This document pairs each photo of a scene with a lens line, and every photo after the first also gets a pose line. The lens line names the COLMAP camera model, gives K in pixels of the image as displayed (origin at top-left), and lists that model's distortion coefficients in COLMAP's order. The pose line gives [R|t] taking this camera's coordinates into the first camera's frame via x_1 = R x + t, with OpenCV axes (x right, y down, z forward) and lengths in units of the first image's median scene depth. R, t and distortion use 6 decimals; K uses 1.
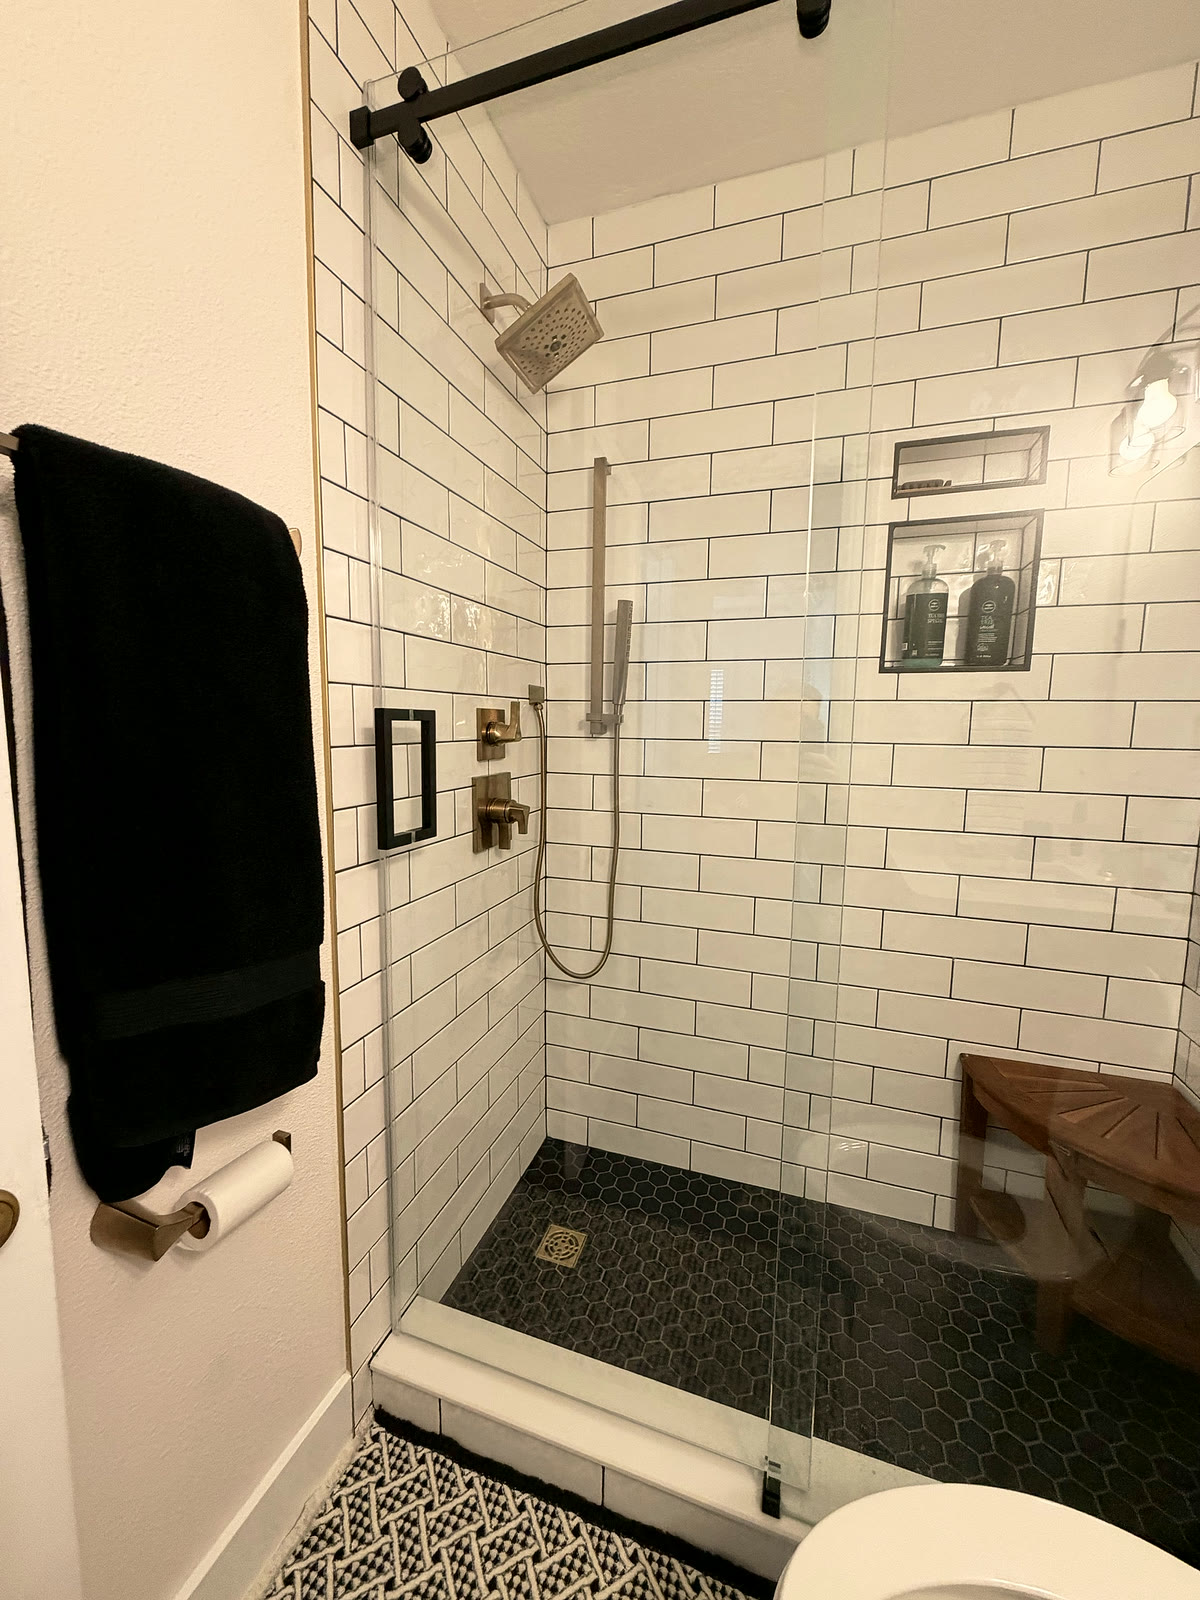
lens RADIAL K [[634.4, 0, 600.0], [0, 634.4, 800.0], [0, 0, 1]] dist [-0.000165, -0.000099]
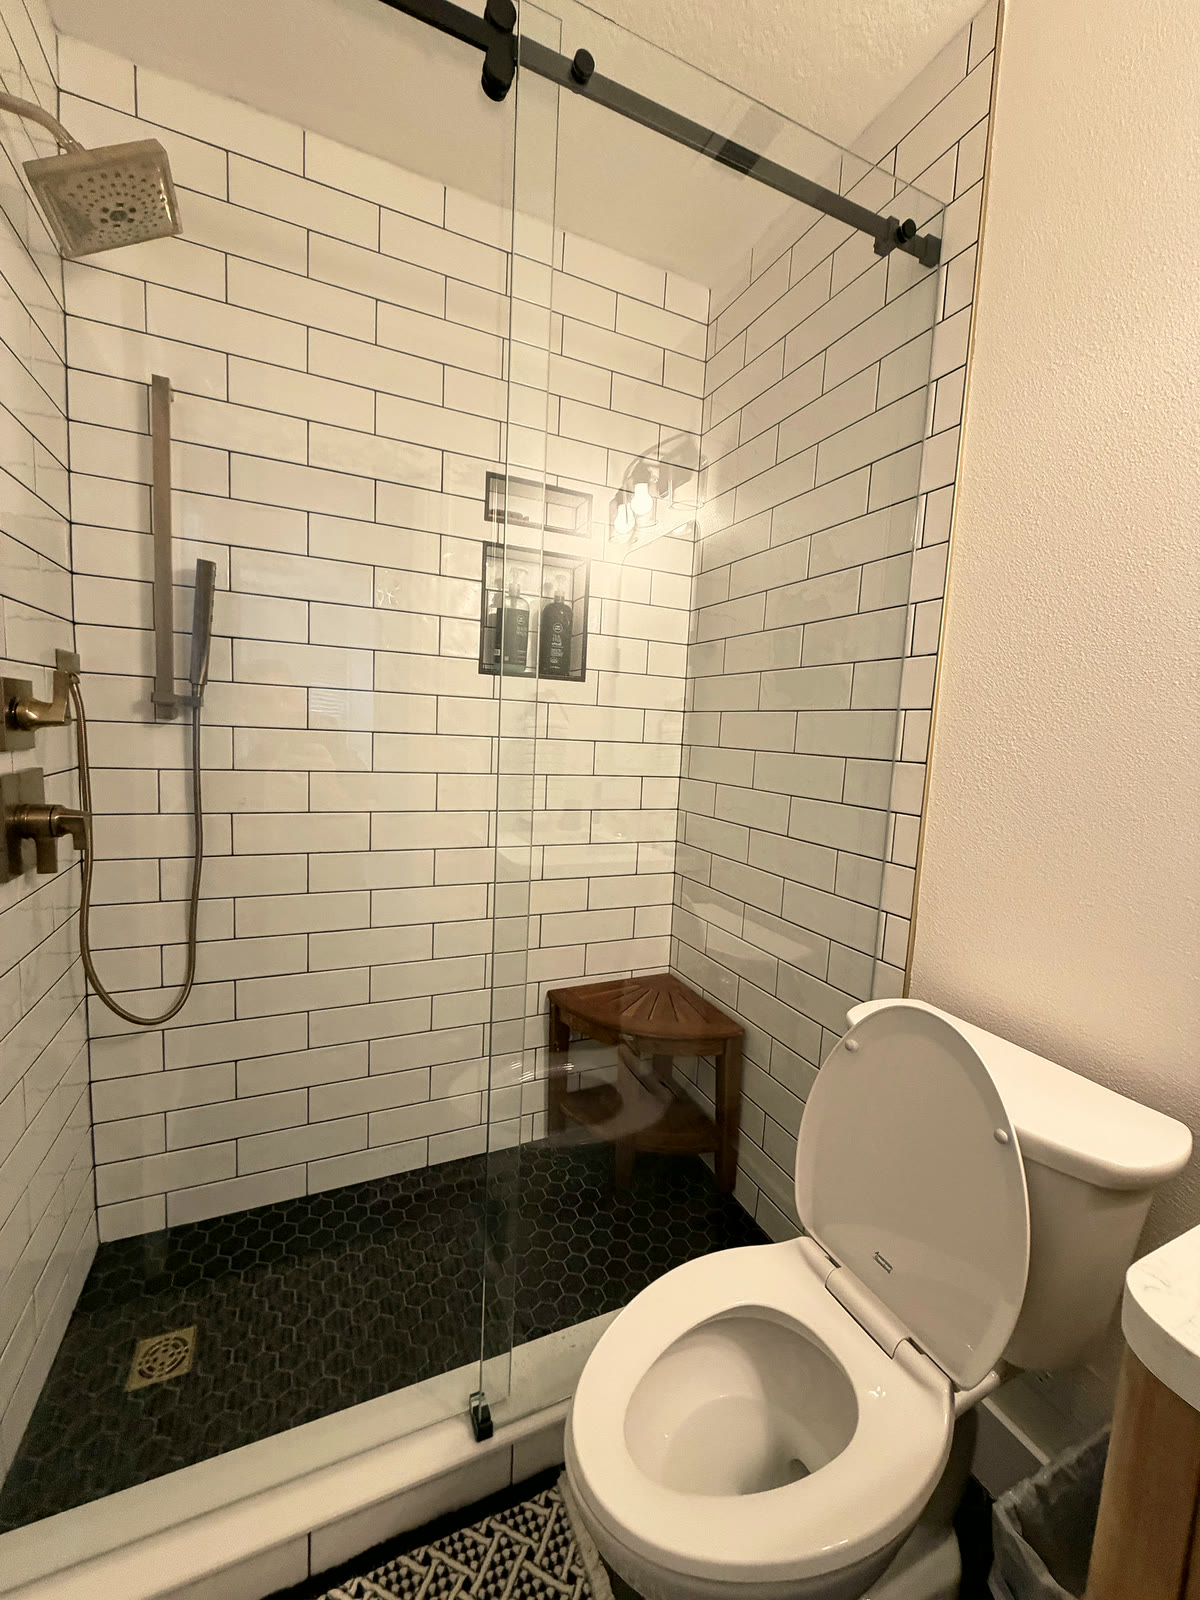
lens RADIAL K [[634.4, 0, 600.0], [0, 634.4, 800.0], [0, 0, 1]] dist [-0.000165, -0.000099]
pose [[0.730496, -0.052520, 0.680894, -0.172961], [0.043992, 0.998587, 0.029828, -0.000434], [-0.681499, 0.008164, 0.731774, 0.032903]]
